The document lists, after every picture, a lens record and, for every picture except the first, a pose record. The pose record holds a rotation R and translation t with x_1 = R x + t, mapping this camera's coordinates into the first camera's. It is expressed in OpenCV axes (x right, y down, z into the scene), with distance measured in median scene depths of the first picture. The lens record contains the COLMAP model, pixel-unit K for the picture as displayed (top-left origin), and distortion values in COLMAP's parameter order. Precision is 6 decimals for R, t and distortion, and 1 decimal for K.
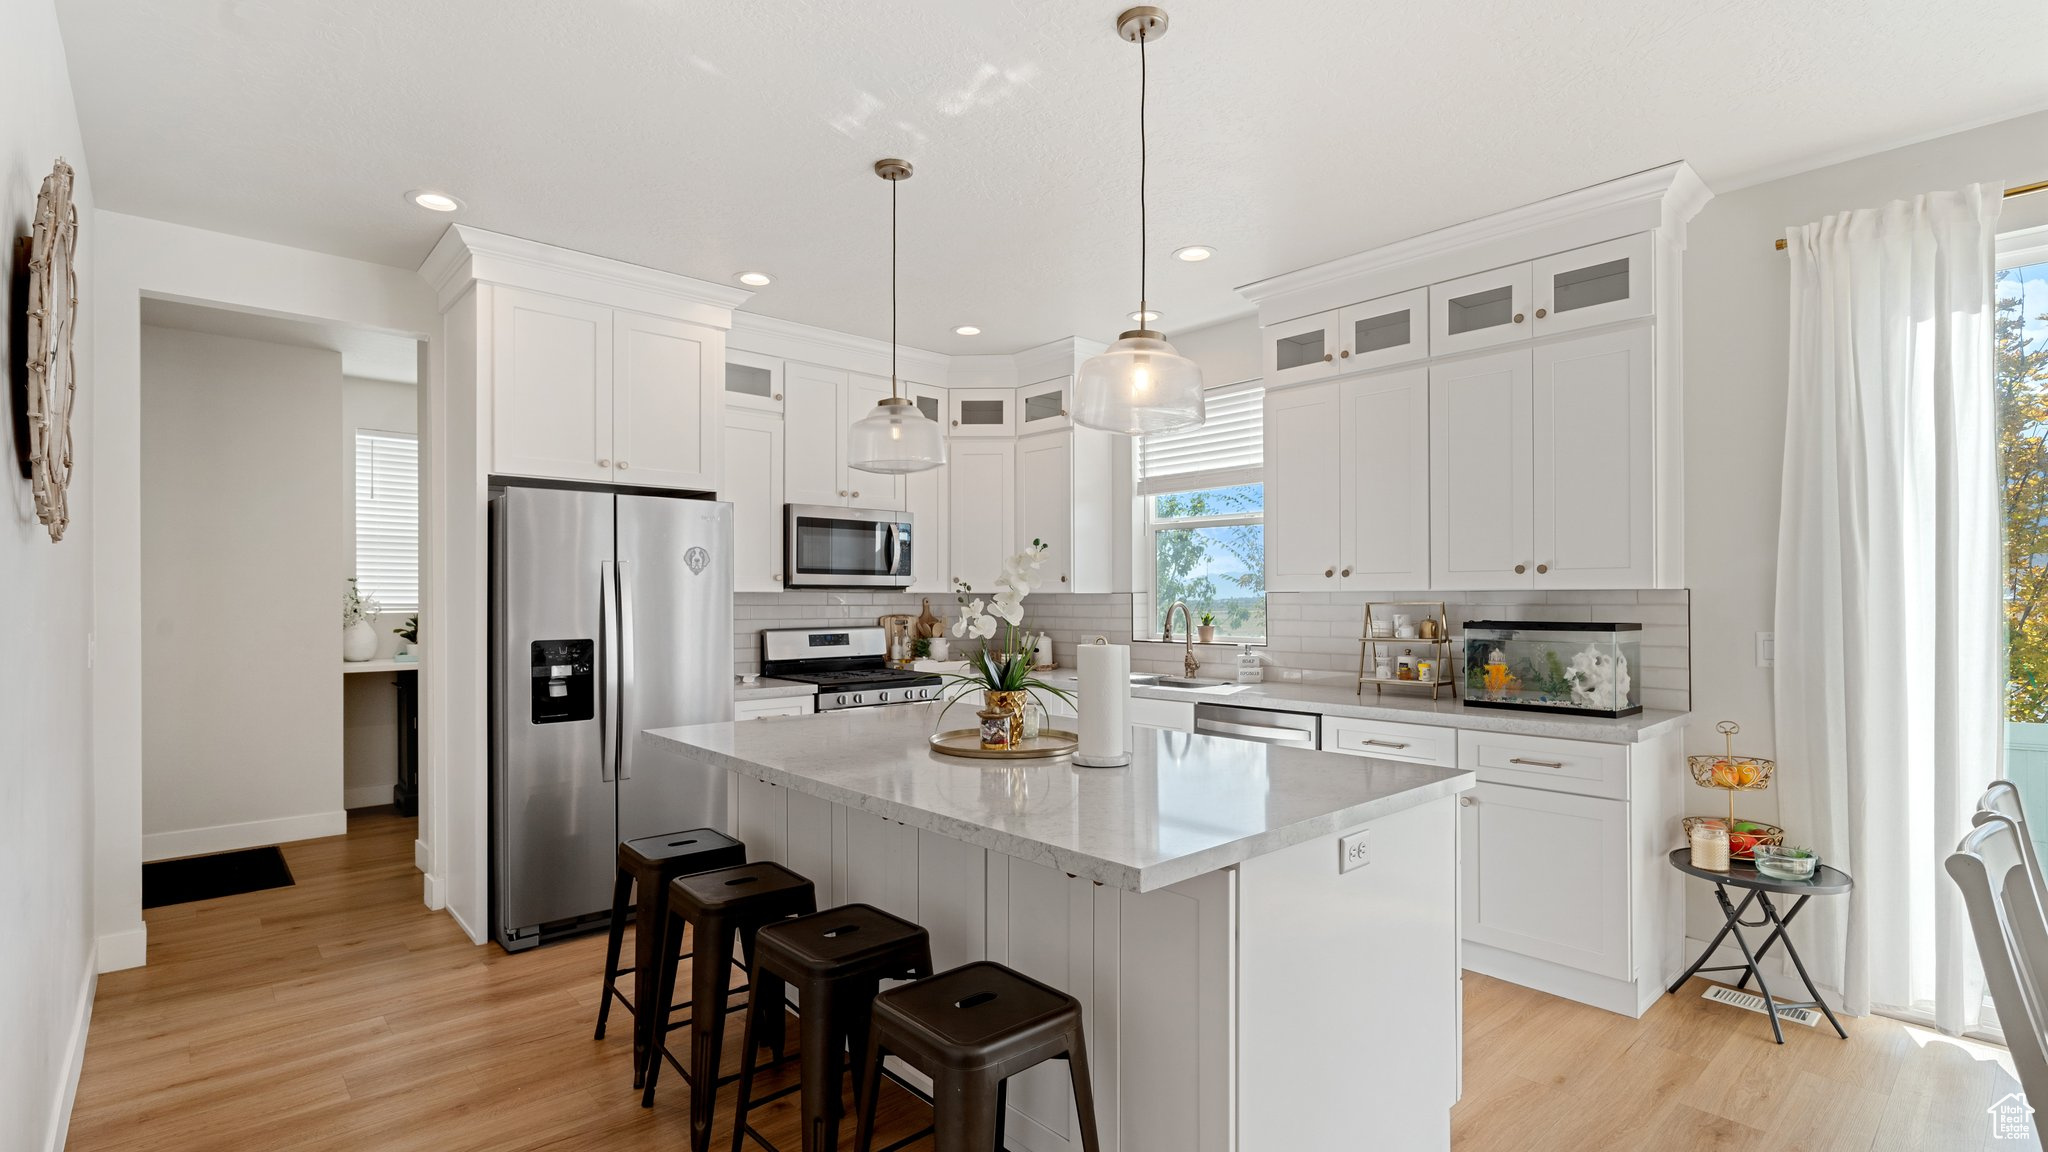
lens RADIAL K [[958.7, 0, 1025.2], [0, 958.7, 588.6], [0, 0, 1]] dist [-0.000906, 0.000644]
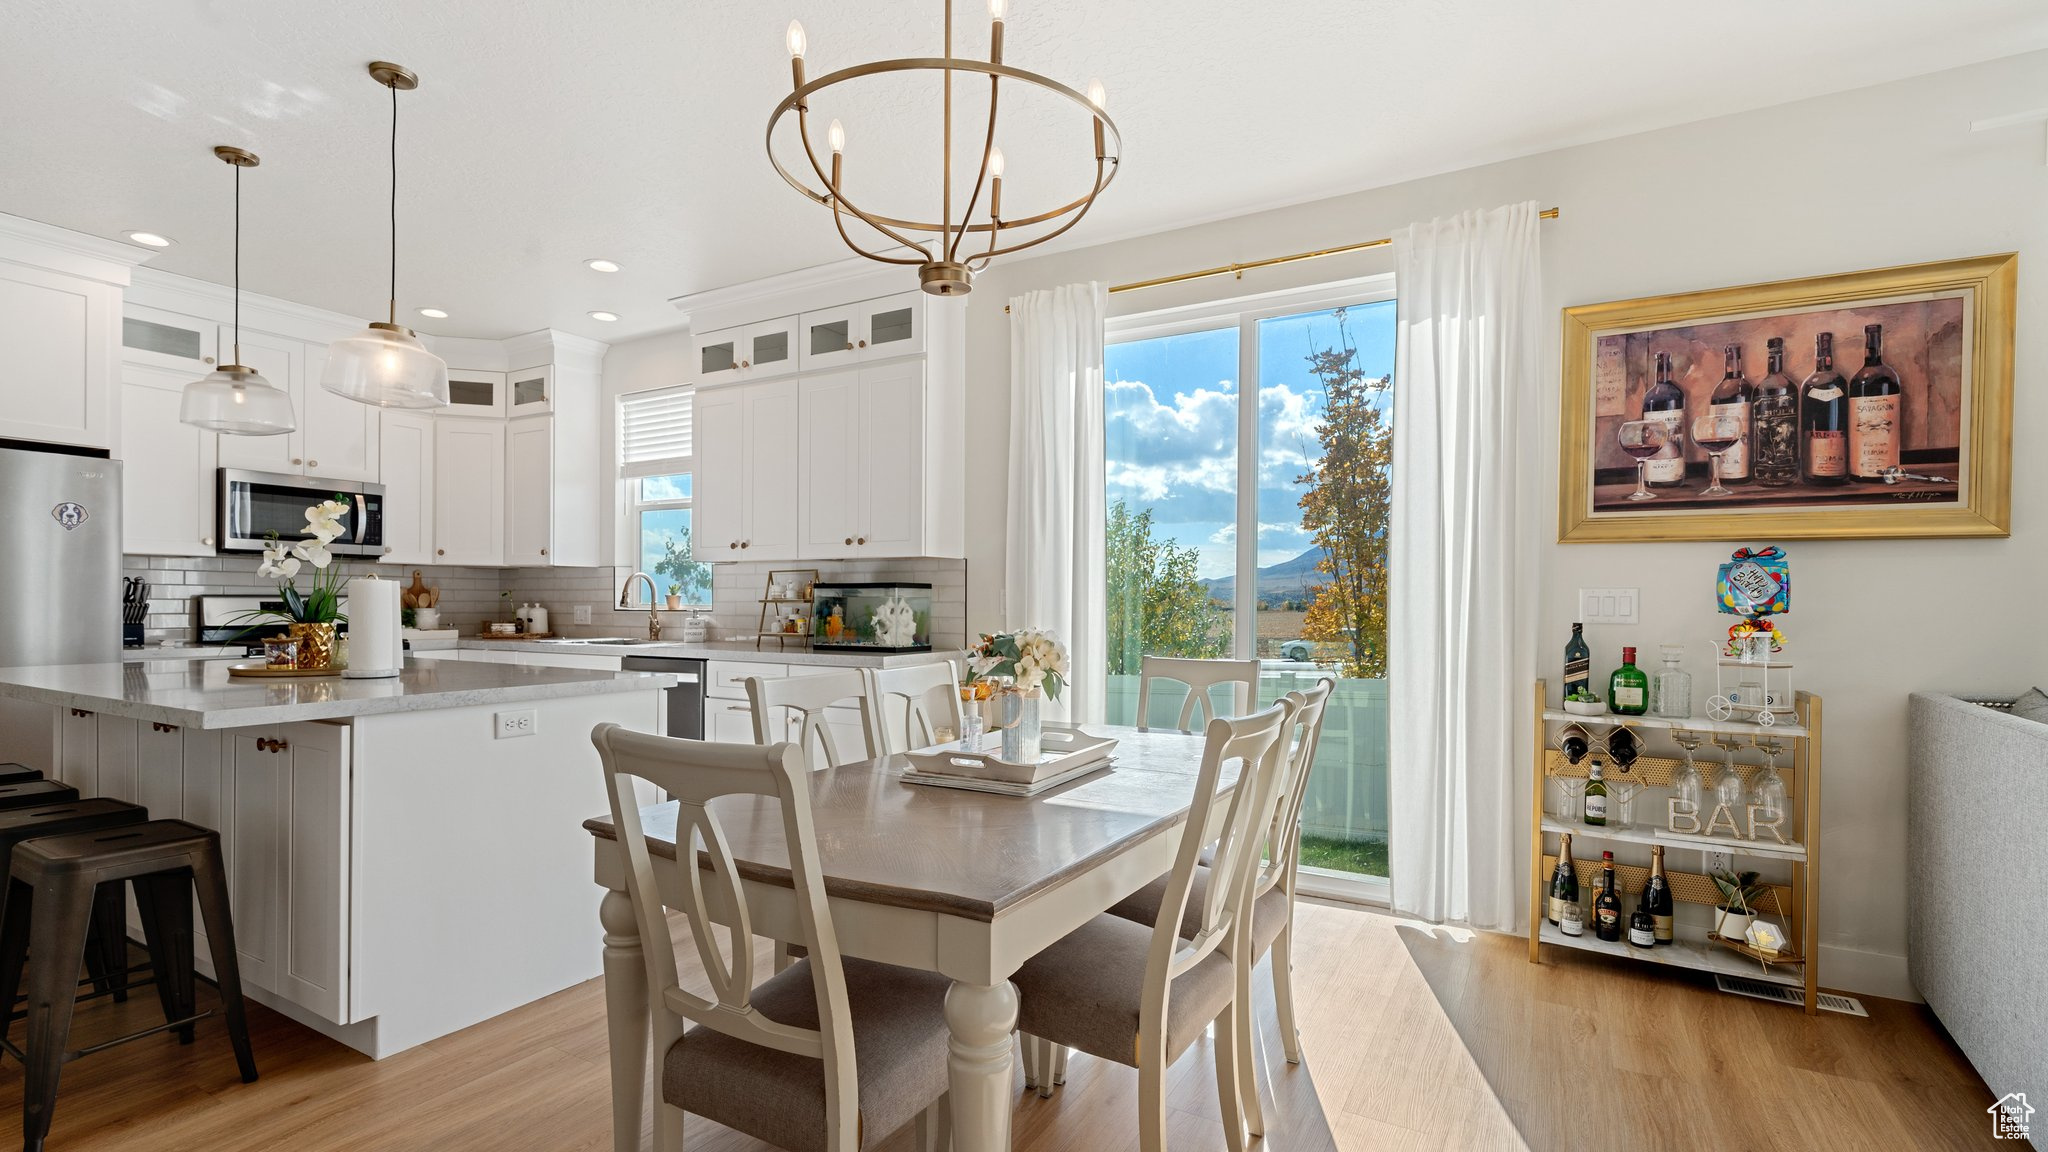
lens RADIAL K [[939.5, 0, 1023.6], [0, 939.5, 601.4], [0, 0, 1]] dist [0.001096, 0.001324]
pose [[0.951728, 0.007980, 0.306839, 0.276002], [-0.011165, 0.999900, 0.008623, 0.036362], [-0.306740, -0.011633, 0.951722, -0.214648]]
